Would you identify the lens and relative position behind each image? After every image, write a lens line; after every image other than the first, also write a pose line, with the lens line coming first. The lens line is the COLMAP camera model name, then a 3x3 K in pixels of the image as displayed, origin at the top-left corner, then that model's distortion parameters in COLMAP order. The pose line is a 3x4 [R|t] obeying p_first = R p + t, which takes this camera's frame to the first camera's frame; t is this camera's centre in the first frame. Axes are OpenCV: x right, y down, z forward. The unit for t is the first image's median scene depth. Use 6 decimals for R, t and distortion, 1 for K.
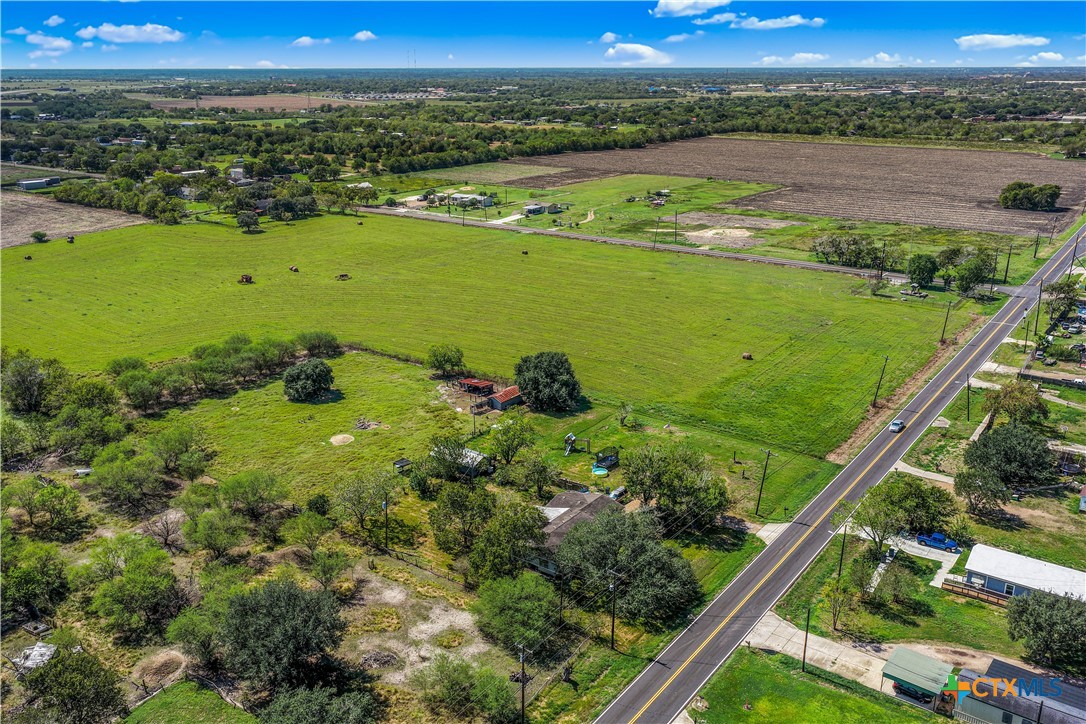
lens RADIAL K [[927.5, 0, 543.0], [0, 927.5, 362.0], [0, 0, 1]] dist [-0.002425, -0.008375]
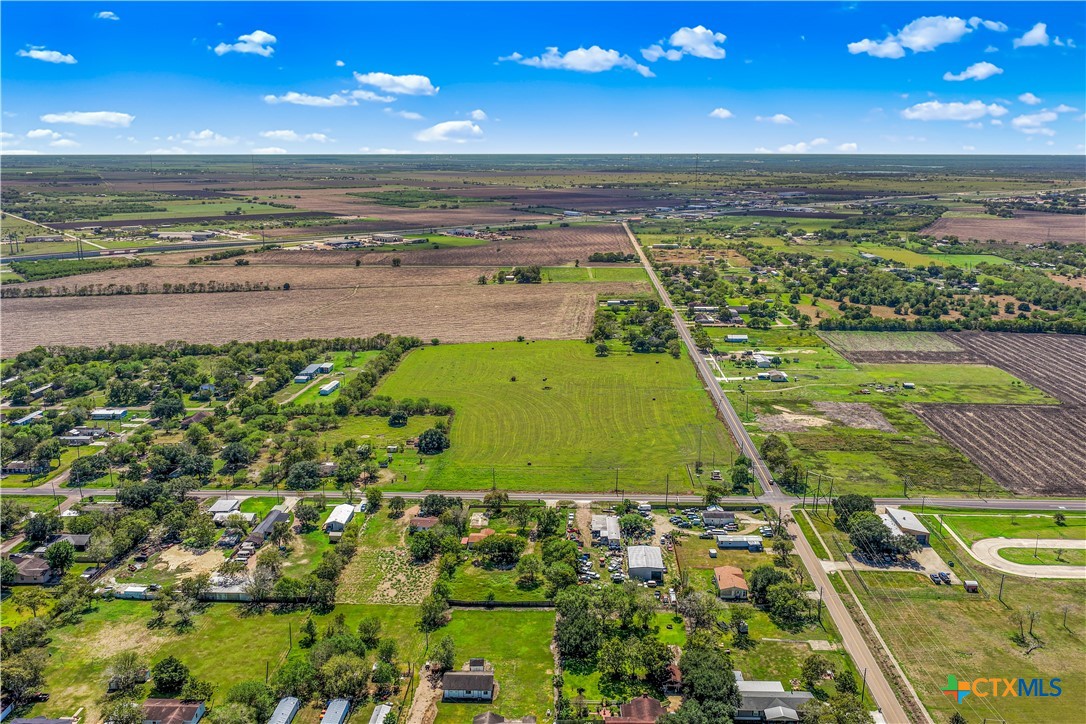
lens RADIAL K [[908.7, 0, 543.0], [0, 908.7, 362.0], [0, 0, 1]] dist [-0.000218, 0.008543]
pose [[0.558633, 0.191468, -0.807013, 1.931378], [-0.255329, 0.965438, 0.052310, -0.356291], [0.789137, 0.176832, 0.588212, -0.215876]]
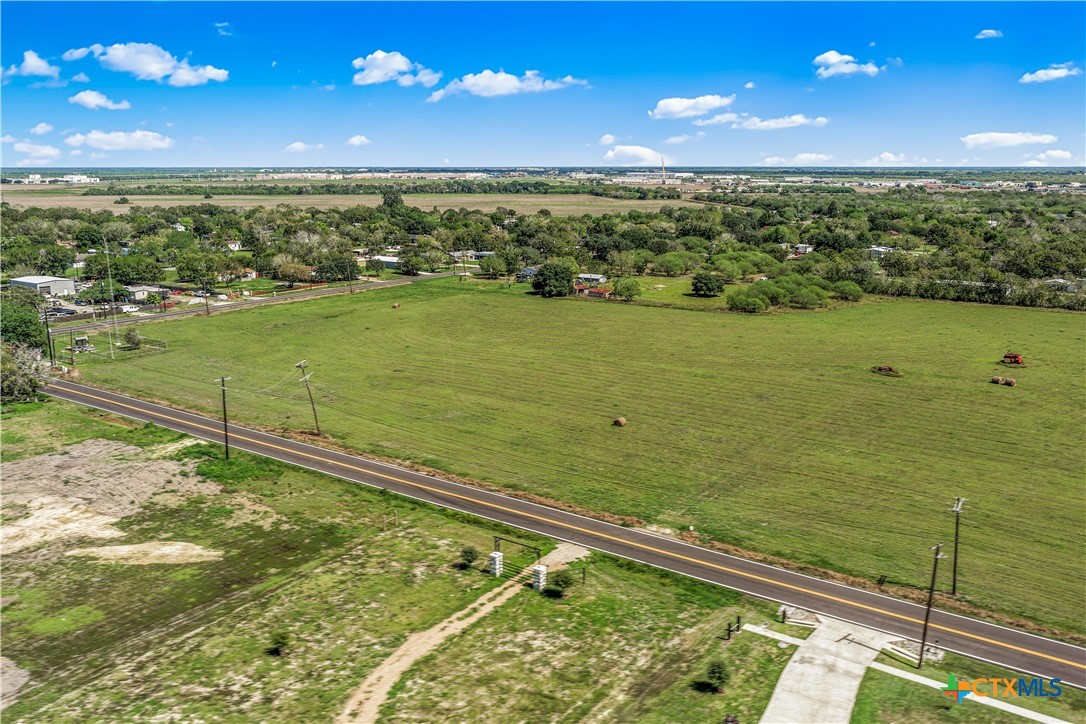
lens RADIAL K [[918.0, 0, 543.0], [0, 918.0, 362.0], [0, 0, 1]] dist [0.002887, 0.009901]
pose [[-0.999921, 0.005167, -0.011453, 0.035738], [-0.001264, 0.865544, 0.500830, -0.602326], [0.012500, 0.500805, -0.865470, 2.252988]]
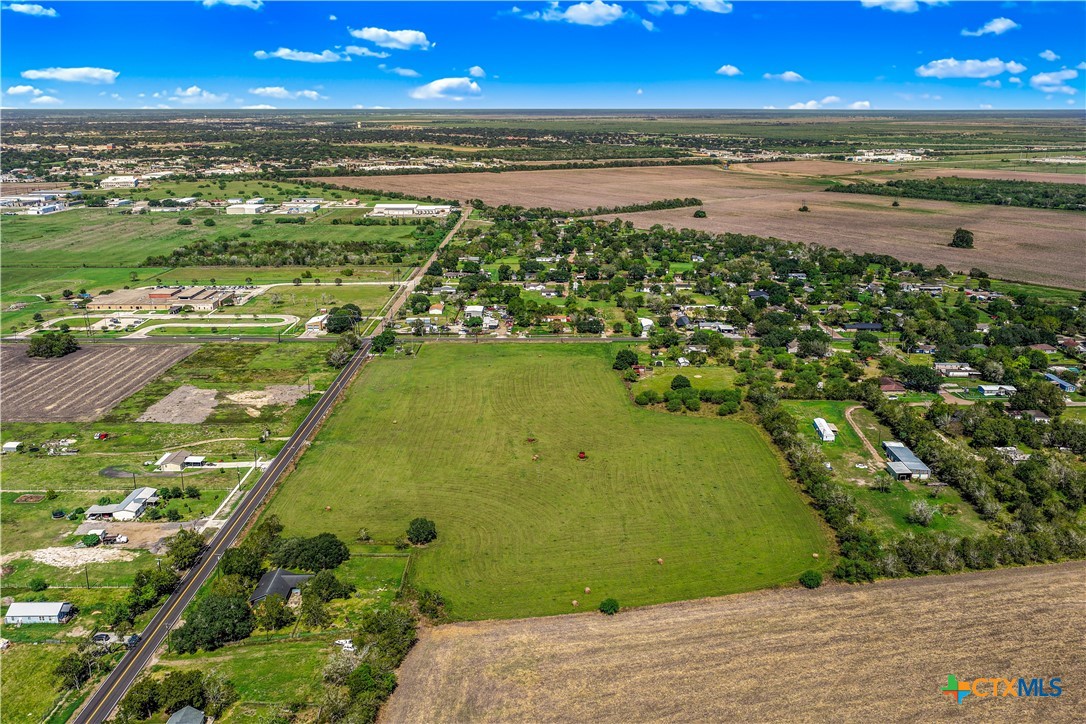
lens RADIAL K [[899.7, 0, 542.7], [0, 899.7, 399.4], [0, 0, 1]] dist [-0.004180, 0.008656]
pose [[-0.589417, -0.250239, 0.768094, -1.845175], [0.249301, 0.848057, 0.467598, -1.139808], [-0.768398, 0.467097, -0.437475, 2.275753]]
